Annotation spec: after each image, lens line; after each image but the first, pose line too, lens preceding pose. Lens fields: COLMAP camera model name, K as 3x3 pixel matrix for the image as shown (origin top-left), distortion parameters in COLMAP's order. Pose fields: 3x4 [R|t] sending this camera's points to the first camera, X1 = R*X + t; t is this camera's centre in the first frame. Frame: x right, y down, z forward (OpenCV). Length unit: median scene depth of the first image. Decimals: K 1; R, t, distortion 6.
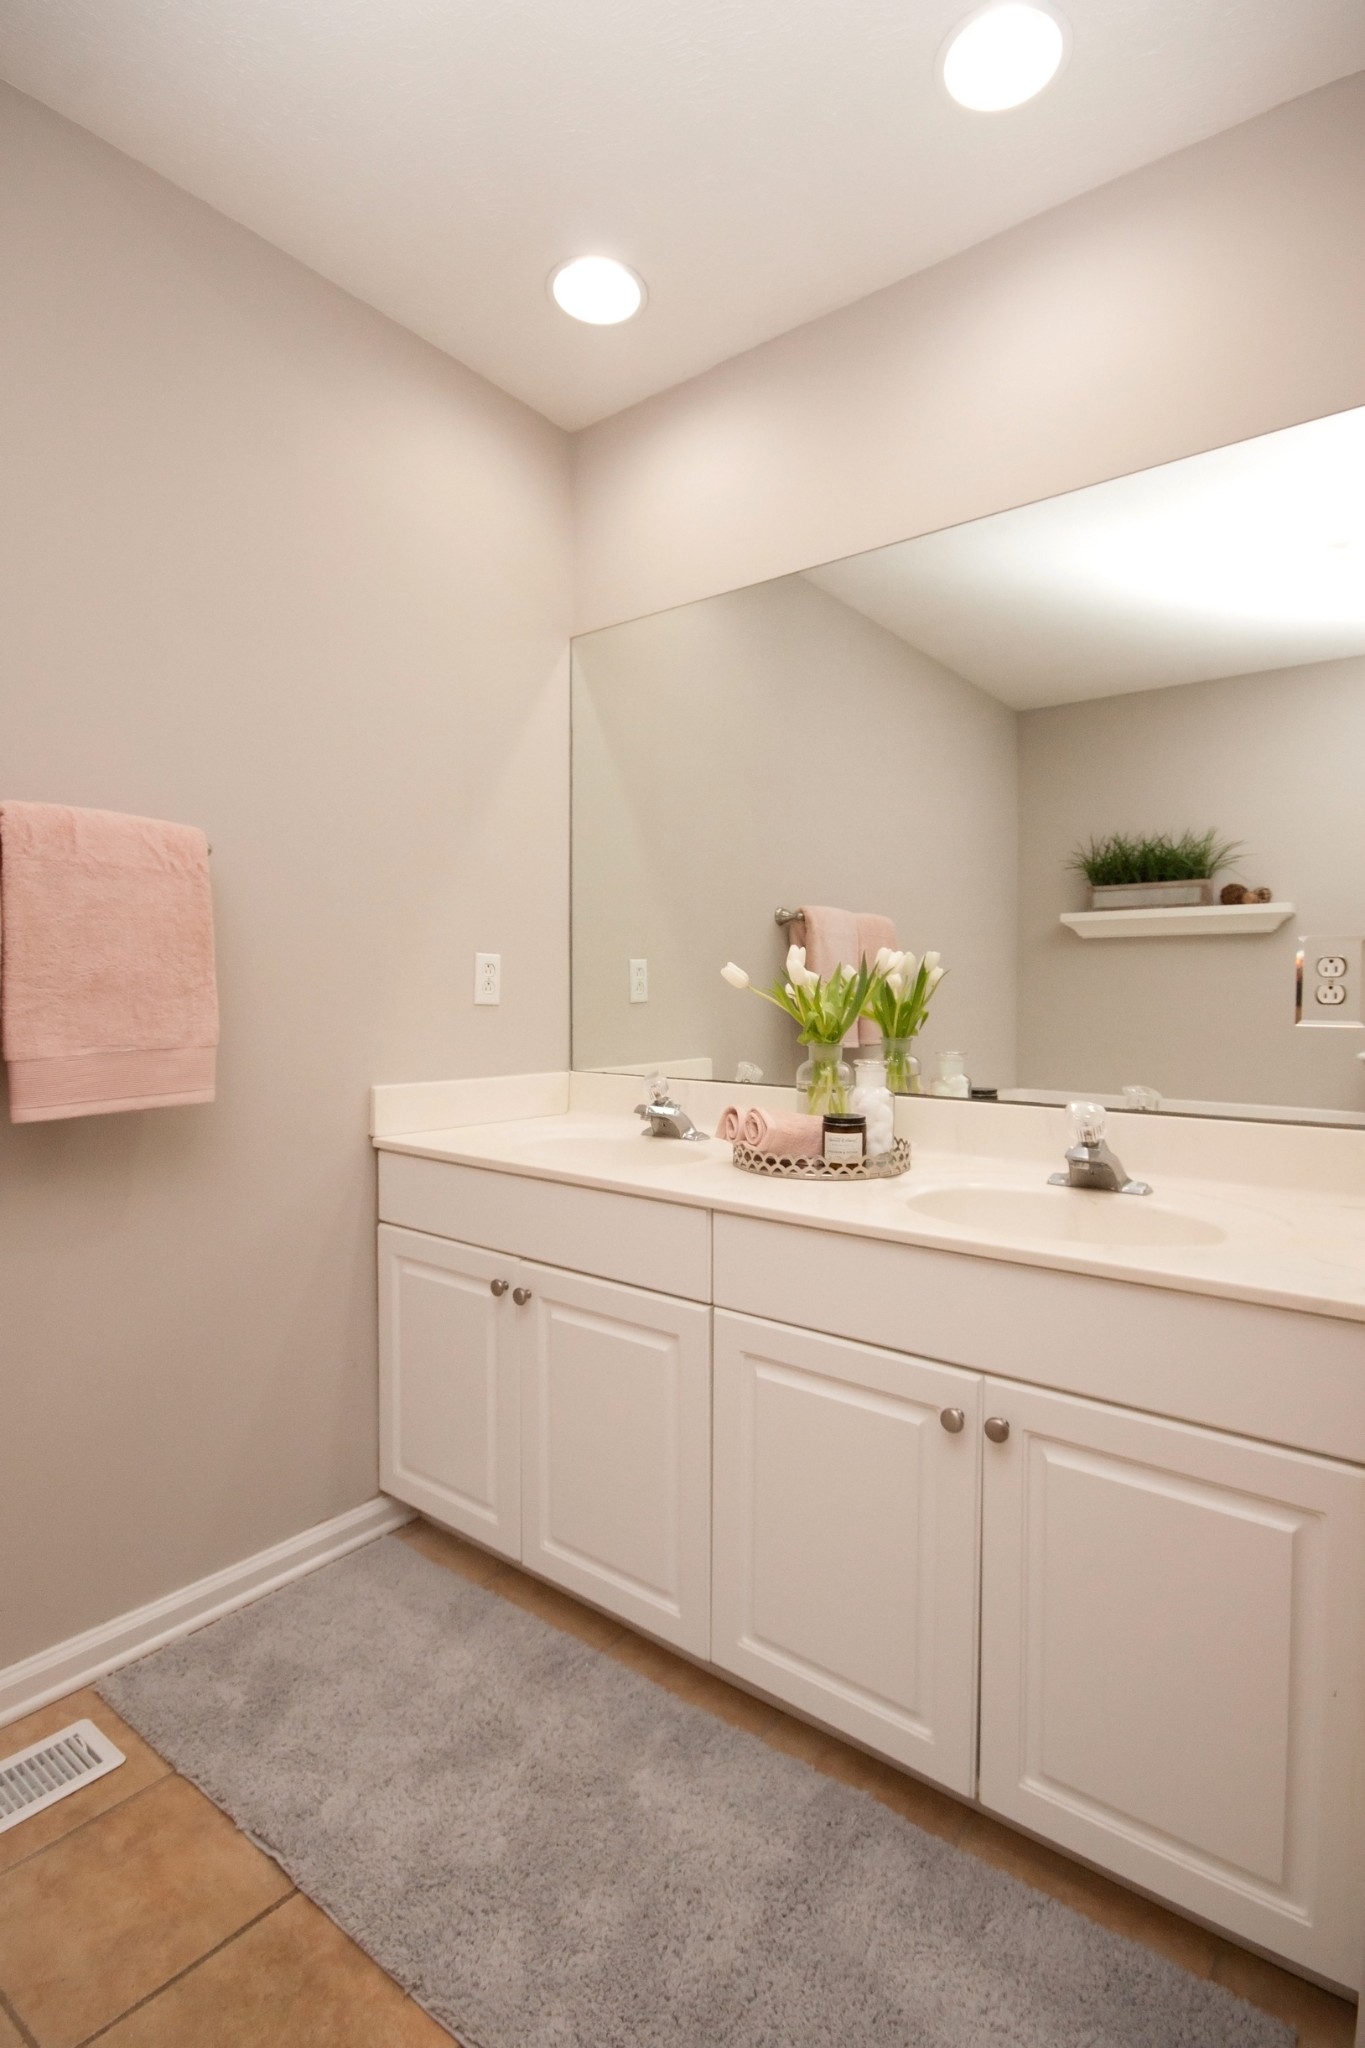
lens RADIAL K [[962.6, 0, 687.9], [0, 962.6, 1024.4], [0, 0, 1]] dist [0.005304, -0.005785]
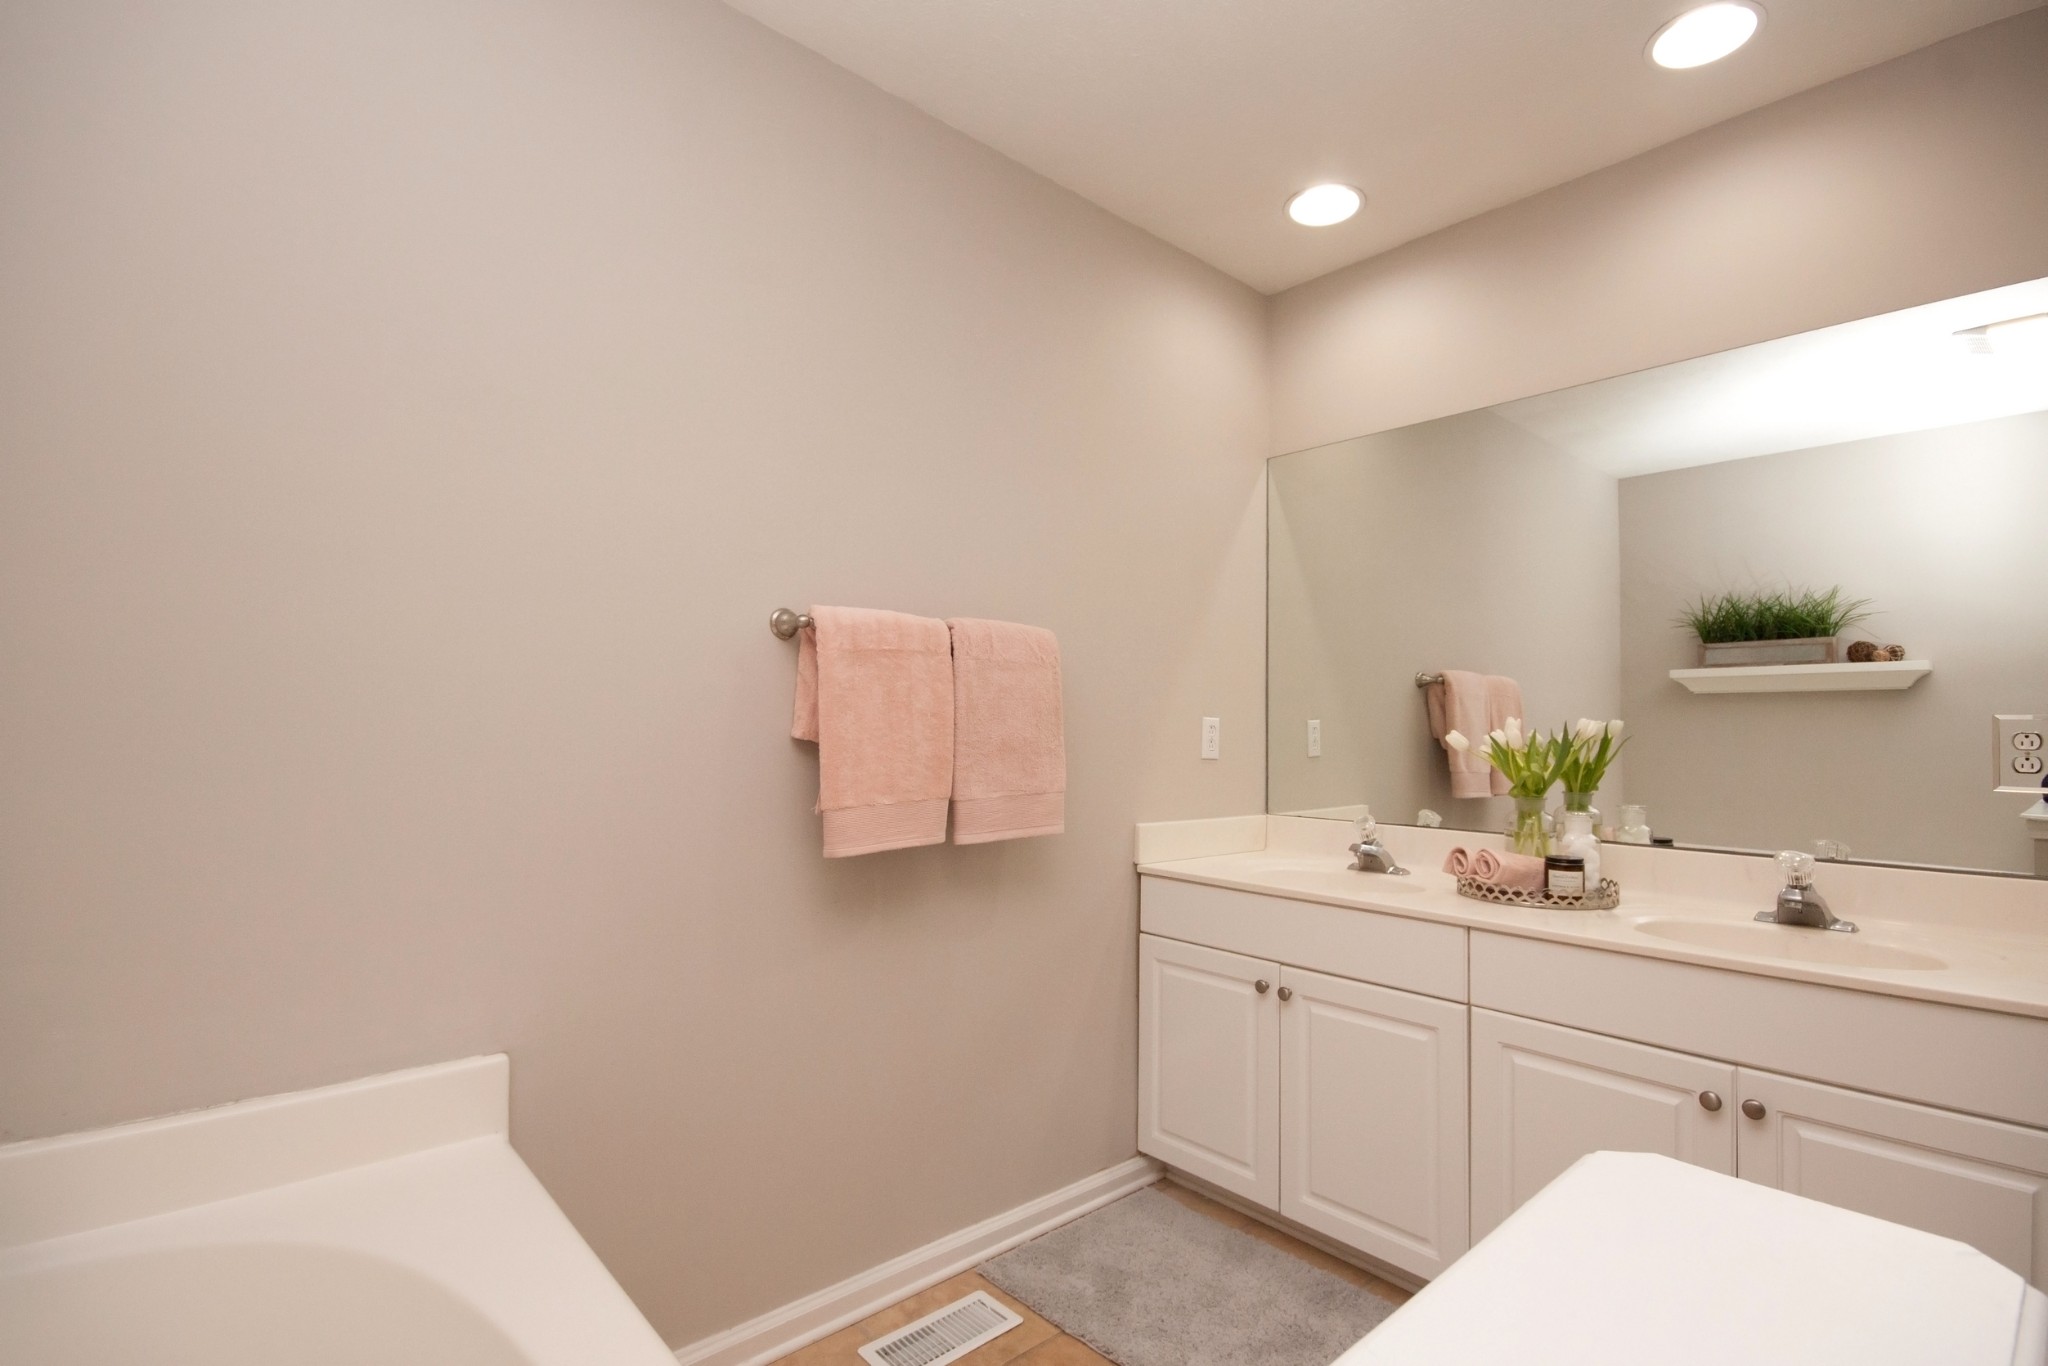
lens RADIAL K [[953.6, 0, 1031.1], [0, 953.6, 706.7], [0, 0, 1]] dist [0.007225, -0.000230]
pose [[0.985791, 0.003078, -0.167949, -0.276332], [-0.013114, 0.998191, -0.058683, -0.014847], [0.167464, 0.060052, 0.984047, -0.295524]]
